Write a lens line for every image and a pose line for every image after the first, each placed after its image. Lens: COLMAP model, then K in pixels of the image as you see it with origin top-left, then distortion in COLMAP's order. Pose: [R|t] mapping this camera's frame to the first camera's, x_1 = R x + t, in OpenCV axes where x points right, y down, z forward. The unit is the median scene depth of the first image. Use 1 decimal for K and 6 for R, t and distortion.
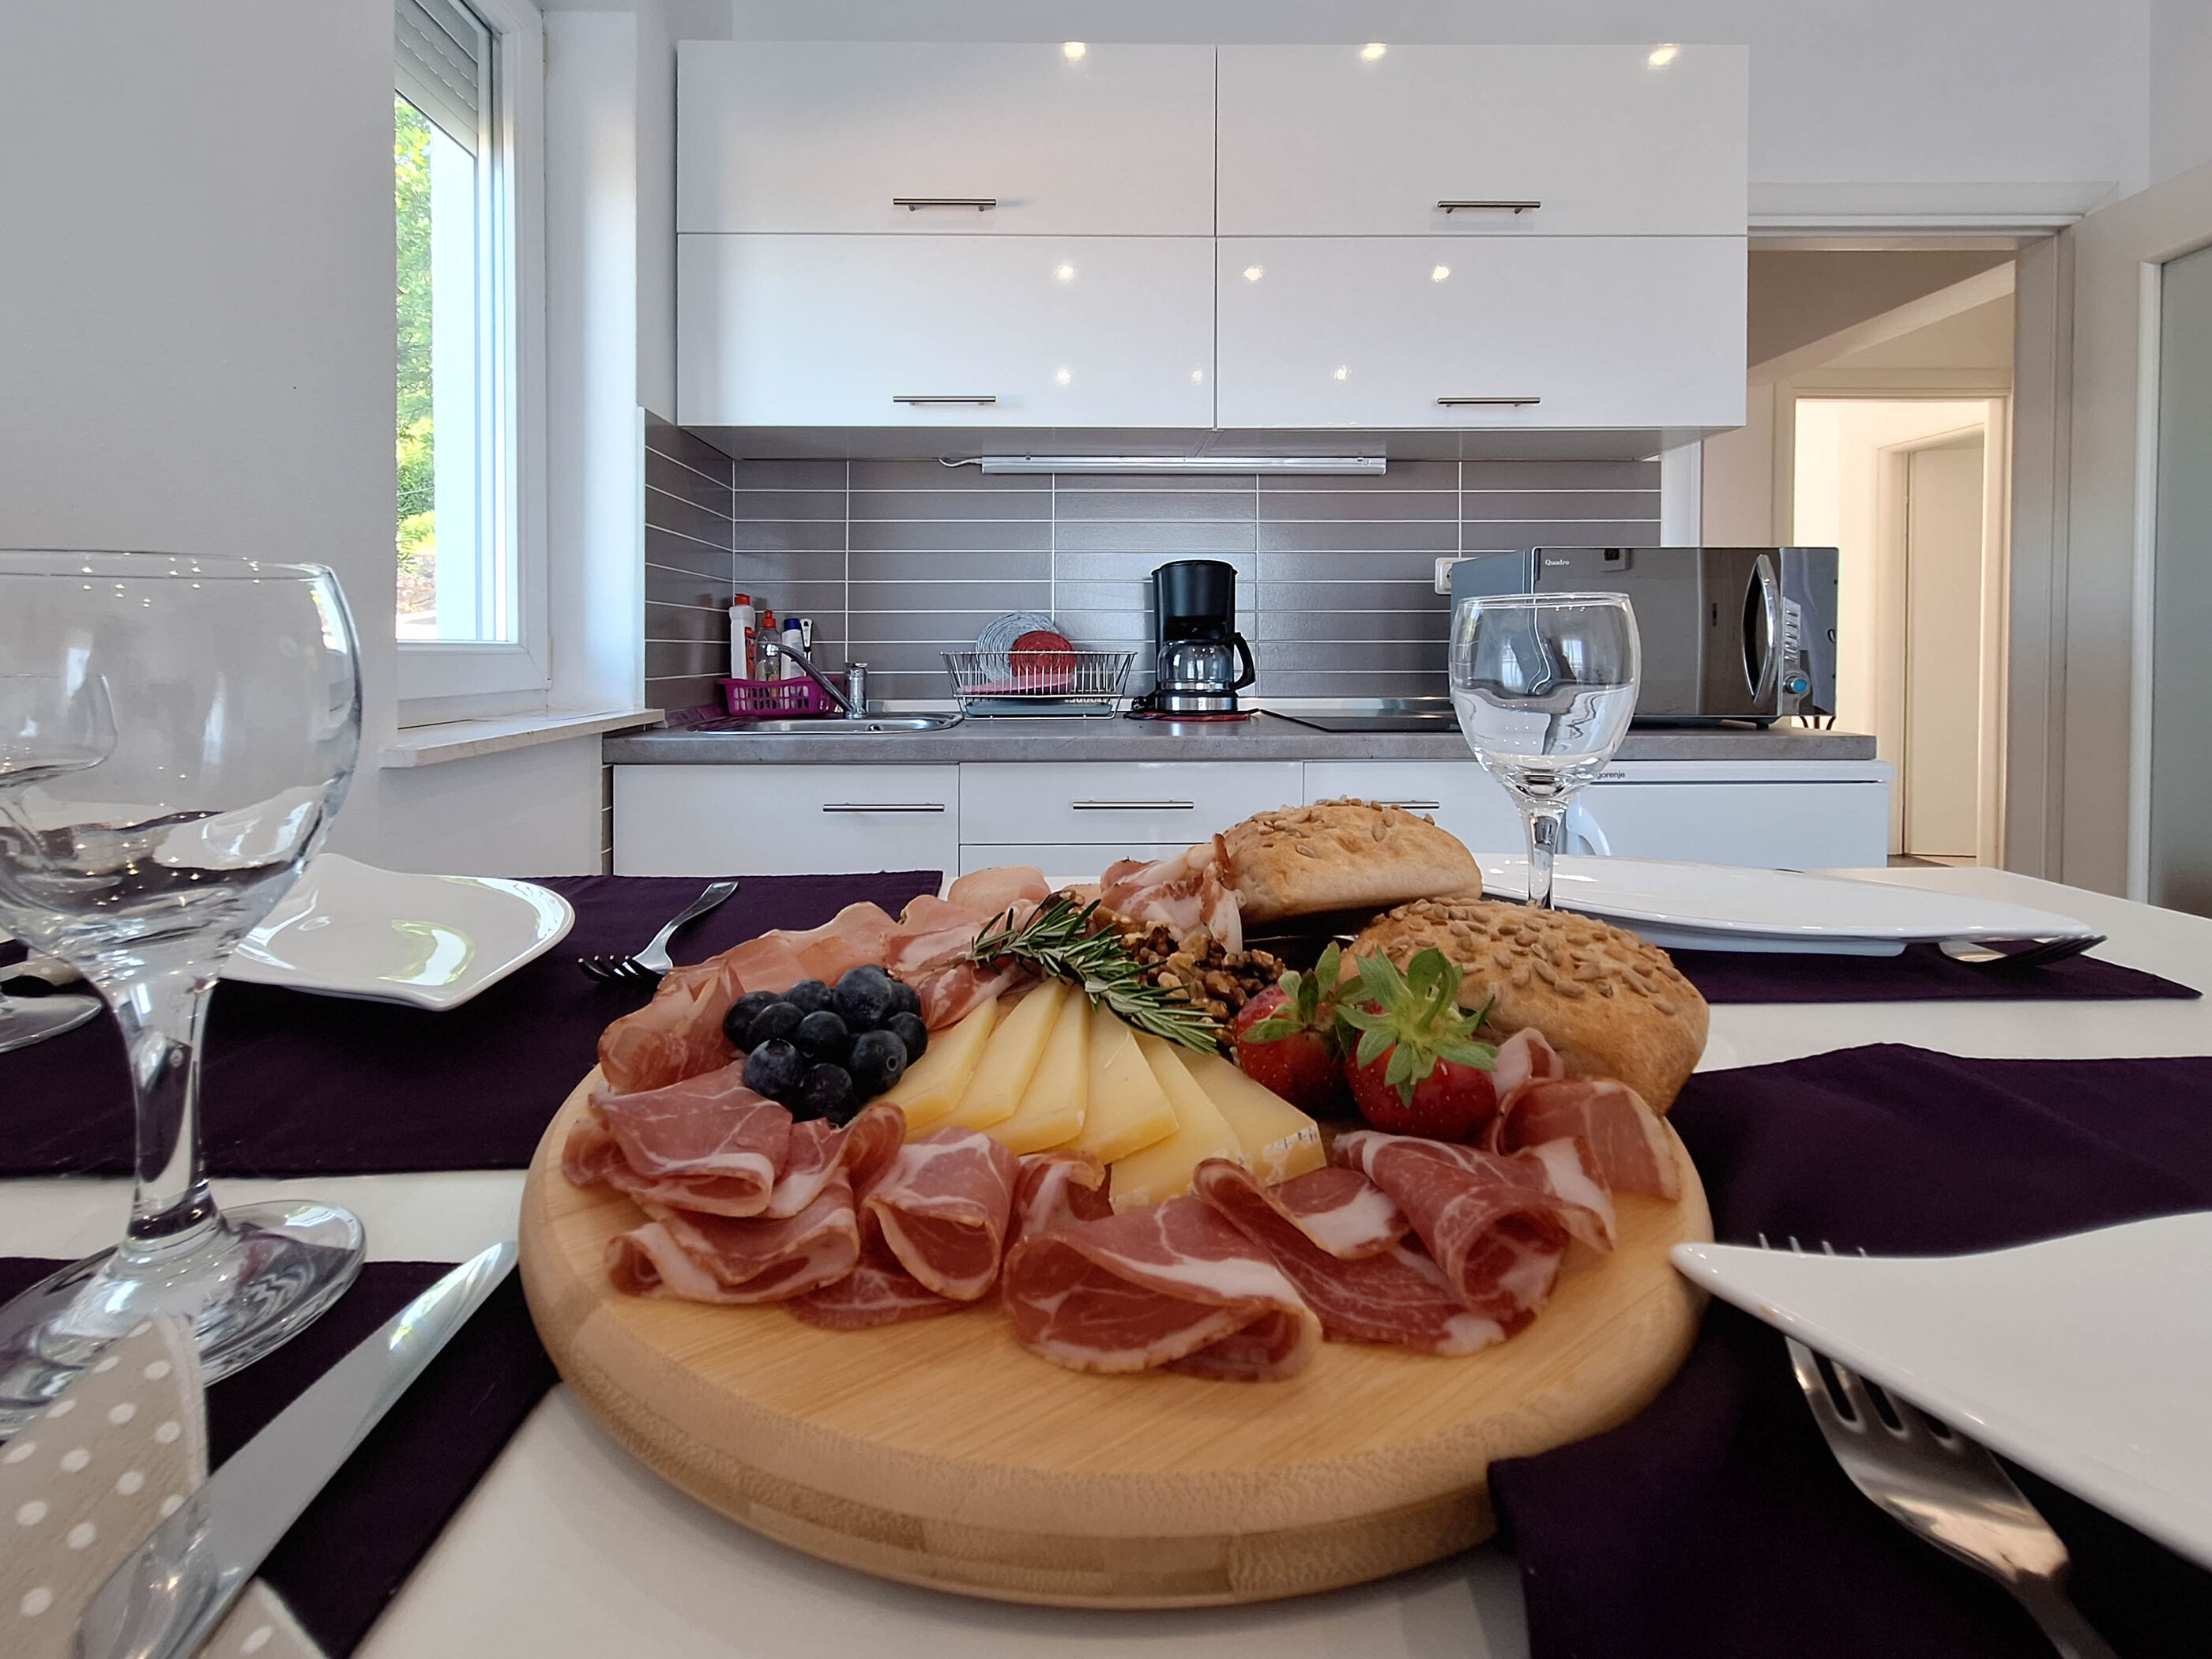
lens RADIAL K [[907.5, 0, 1063.4], [0, 907.5, 660.2], [0, 0, 1]] dist [-0.001721, -0.000006]
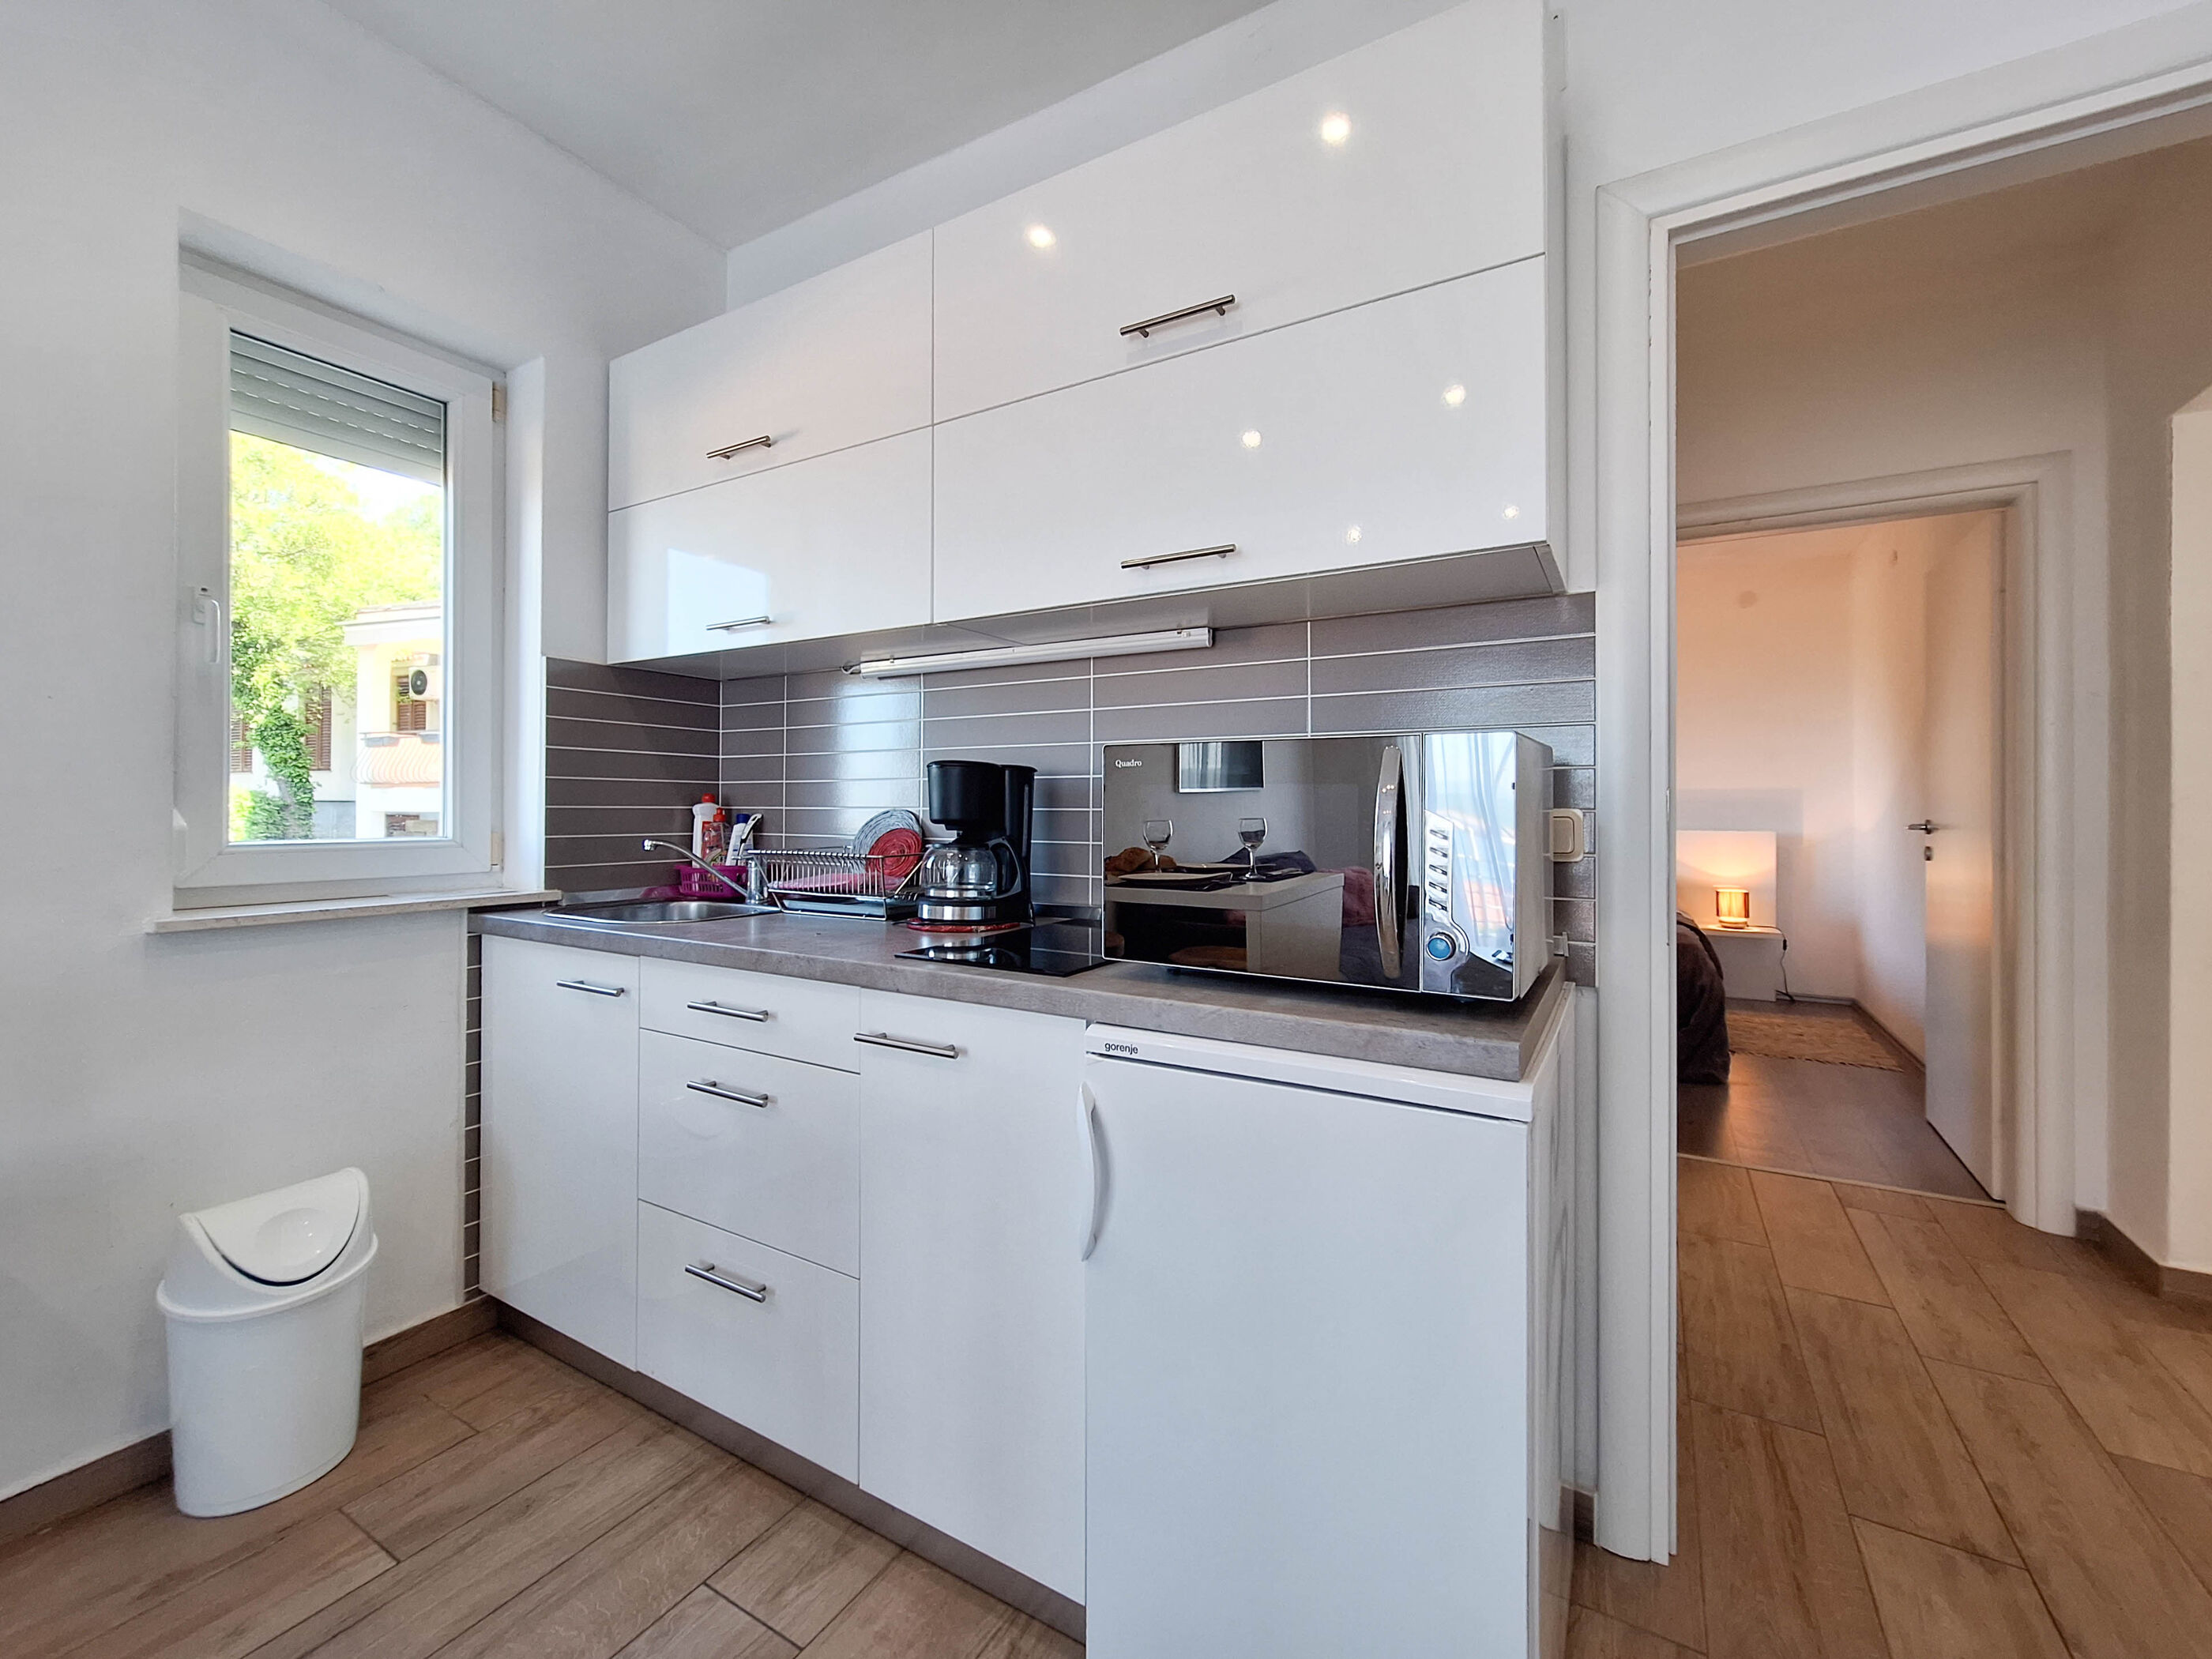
lens RADIAL K [[916.1, 0, 1101.6], [0, 916.1, 803.8], [0, 0, 1]] dist [-0.001474, 0.000114]
pose [[0.851590, 0.003703, -0.524195, 0.792078], [-0.013709, 0.999790, -0.015208, -0.052766], [0.524029, 0.020137, 0.851462, 0.266366]]
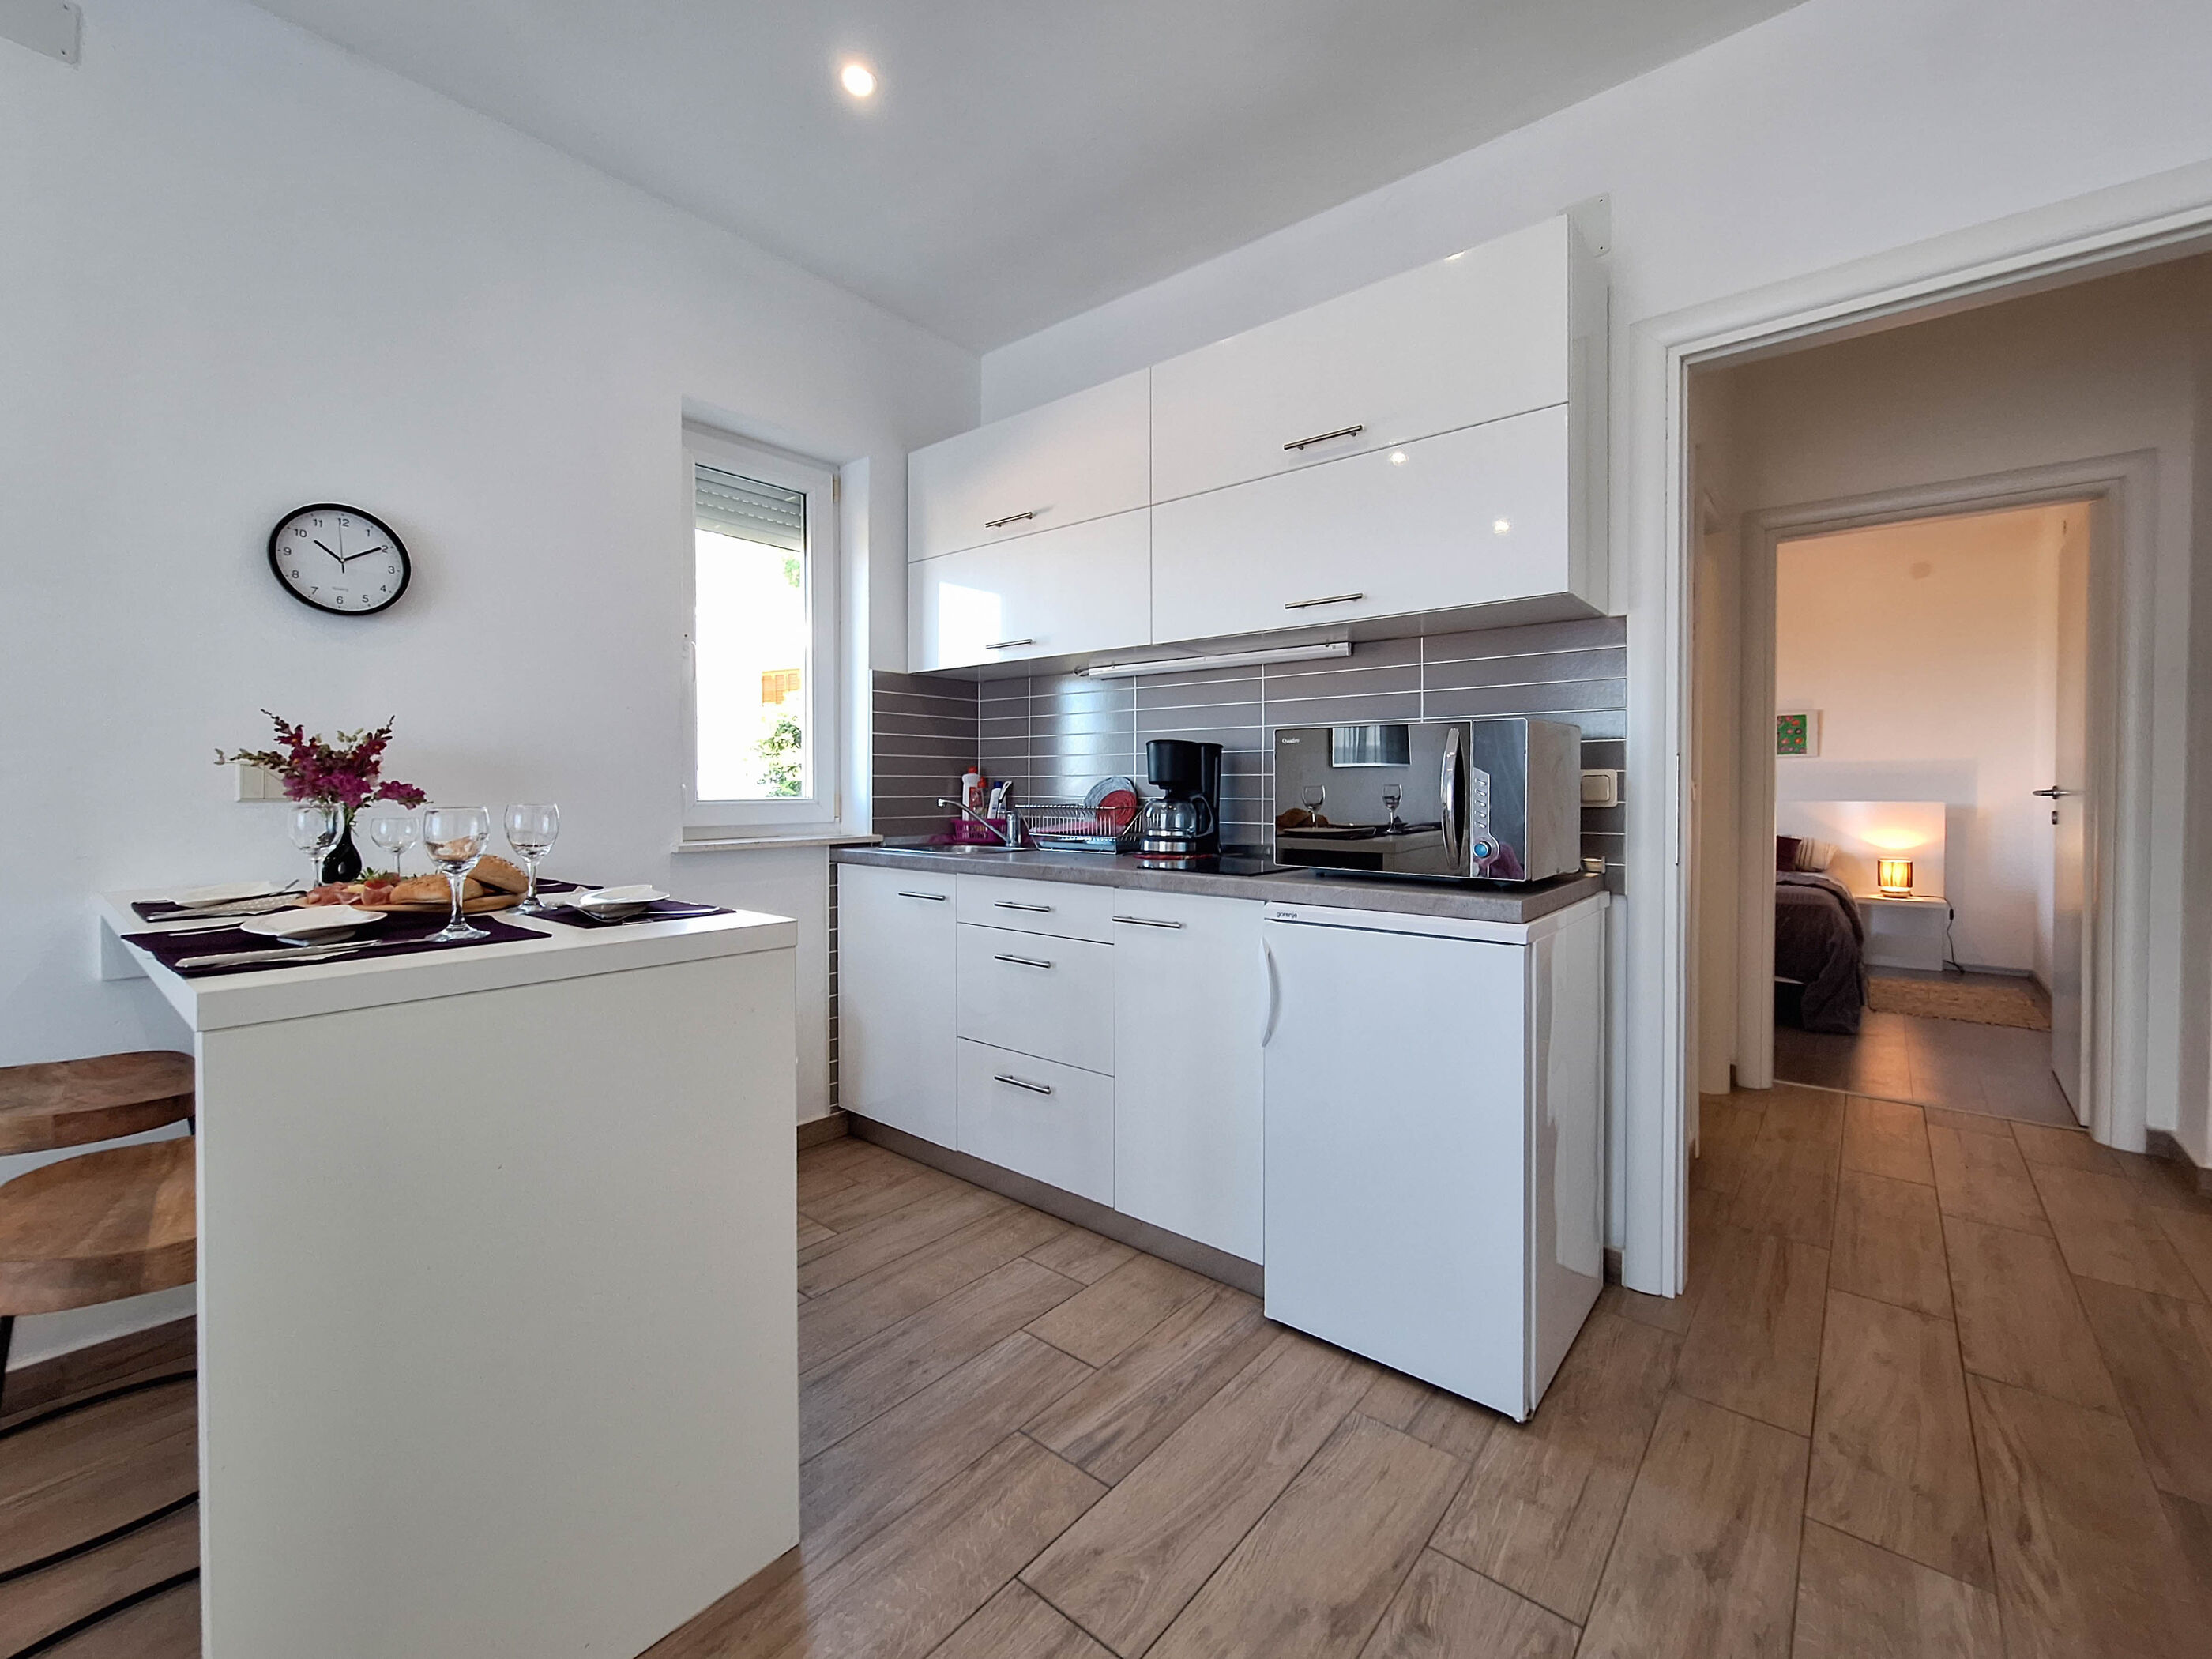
lens RADIAL K [[926.3, 0, 1120.5], [0, 926.3, 798.9], [0, 0, 1]] dist [-0.004509, 0.000443]
pose [[0.762876, 0.011841, -0.646436, 0.997448], [-0.012202, 0.999918, 0.003915, -0.027496], [0.646429, 0.004901, 0.762958, -0.092507]]
